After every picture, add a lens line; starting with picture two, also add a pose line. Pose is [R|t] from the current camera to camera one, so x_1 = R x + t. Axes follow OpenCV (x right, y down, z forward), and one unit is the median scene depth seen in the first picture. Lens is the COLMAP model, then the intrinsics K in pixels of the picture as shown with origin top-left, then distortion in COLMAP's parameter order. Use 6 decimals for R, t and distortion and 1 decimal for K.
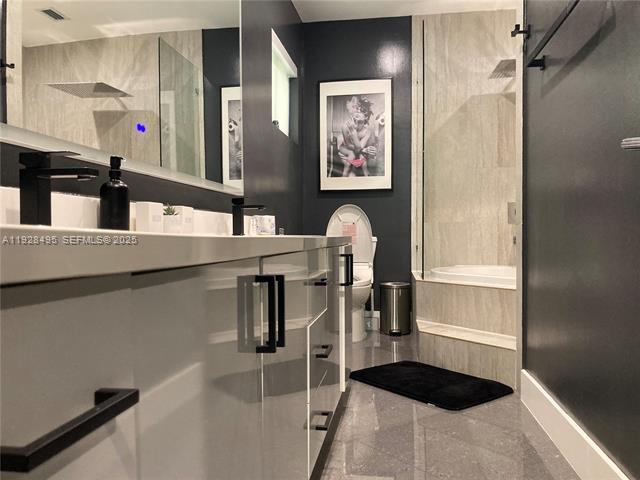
lens RADIAL K [[528.2, 0, 309.6], [0, 528.2, 243.6], [0, 0, 1]] dist [0.024028, -0.034173]
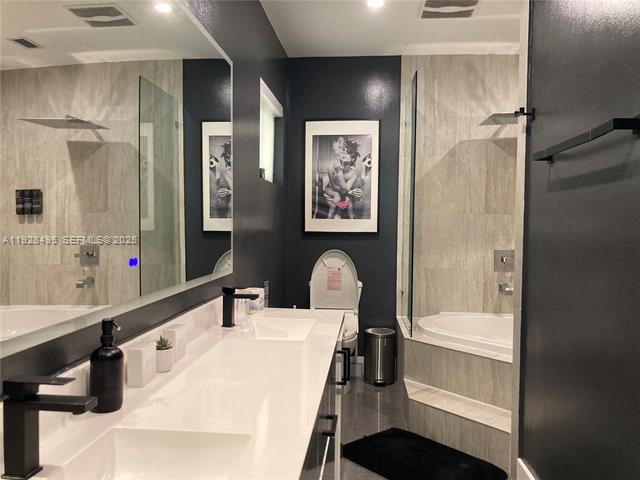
lens RADIAL K [[528.2, 0, 304.0], [0, 528.2, 245.2], [0, 0, 1]] dist [0.024028, -0.034173]
pose [[0.998987, 0.014061, 0.042748, -0.022476], [-0.014706, 0.999782, 0.014797, -0.092782], [-0.042530, -0.015410, 0.998976, 0.027530]]
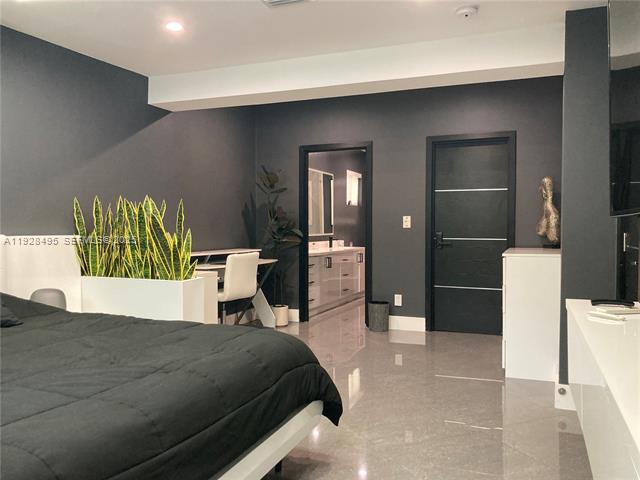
lens RADIAL K [[528.2, 0, 319.9], [0, 528.2, 240.2], [0, 0, 1]] dist [0.024028, -0.034173]
pose [[0.976970, 0.000403, -0.213375, 0.296483], [-0.000238, 1.000000, 0.000800, -0.035958], [0.213375, -0.000731, 0.976970, -1.346061]]
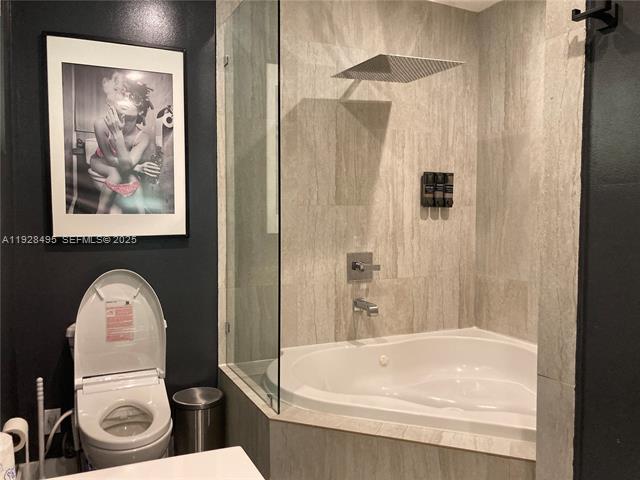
lens RADIAL K [[528.2, 0, 318.4], [0, 528.2, 242.0], [0, 0, 1]] dist [0.024028, -0.034173]
pose [[0.833451, -0.025072, 0.552024, -0.053332], [0.006631, 0.999352, 0.035377, -0.116443], [-0.552554, -0.025824, 0.833077, 0.411228]]
